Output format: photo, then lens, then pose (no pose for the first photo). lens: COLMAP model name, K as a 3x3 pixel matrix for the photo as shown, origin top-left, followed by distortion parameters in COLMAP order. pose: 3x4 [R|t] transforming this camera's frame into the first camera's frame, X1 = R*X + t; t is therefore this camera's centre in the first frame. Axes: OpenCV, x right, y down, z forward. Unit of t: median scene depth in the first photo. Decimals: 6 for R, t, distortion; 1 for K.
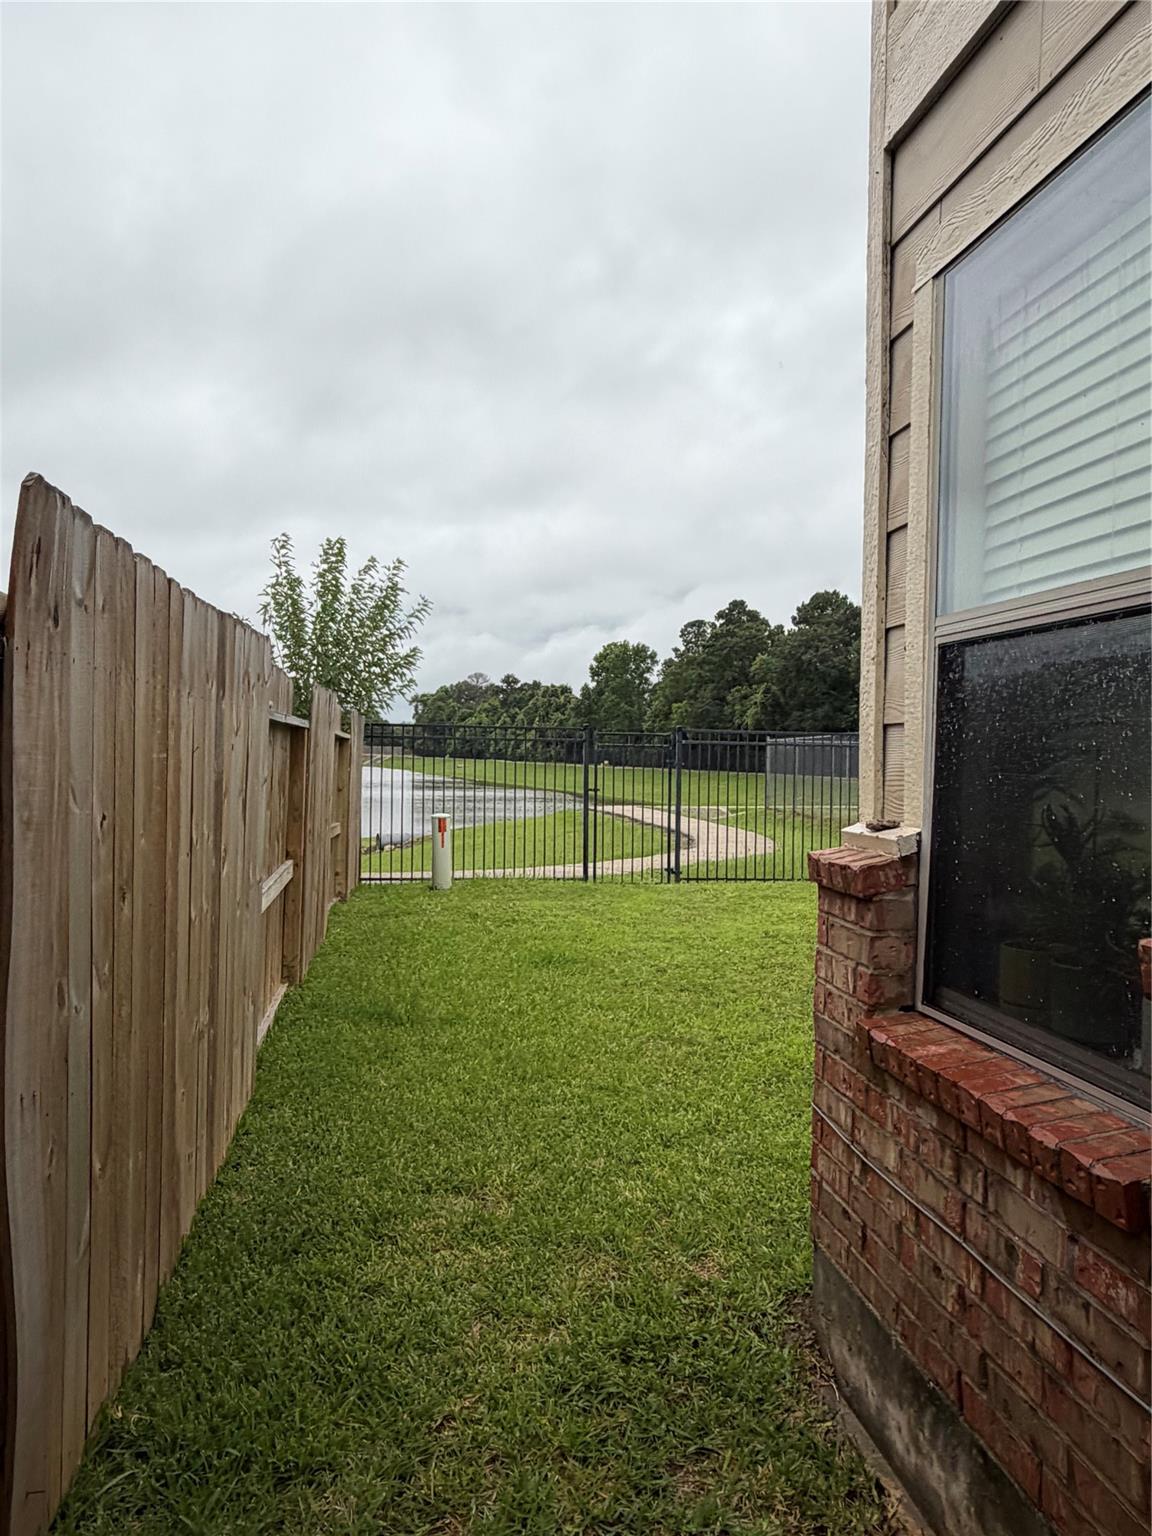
lens RADIAL K [[1131.4, 0, 585.3], [0, 1131.4, 771.3], [0, 0, 1]] dist [0.000691, -0.001502]
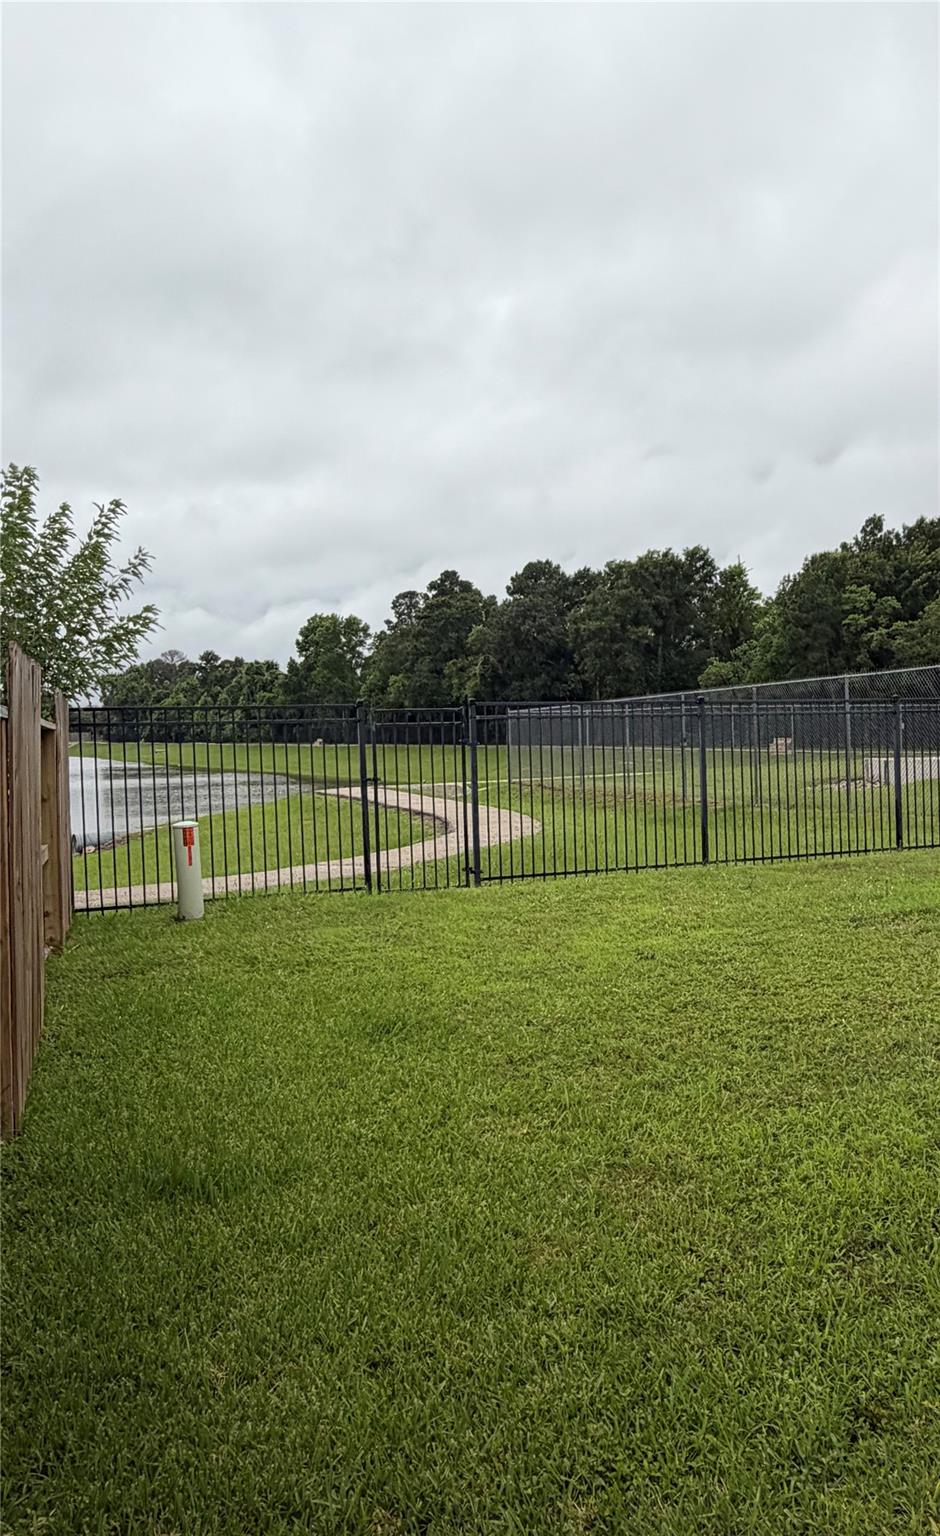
lens RADIAL K [[958.0, 0, 470.6], [0, 958.0, 730.1], [0, 0, 1]] dist [0.005406, 0.001042]
pose [[0.968377, -0.039640, 0.246322, -0.058603], [0.041764, 0.999122, -0.003402, -0.008853], [-0.245971, 0.013582, 0.969182, 0.188577]]
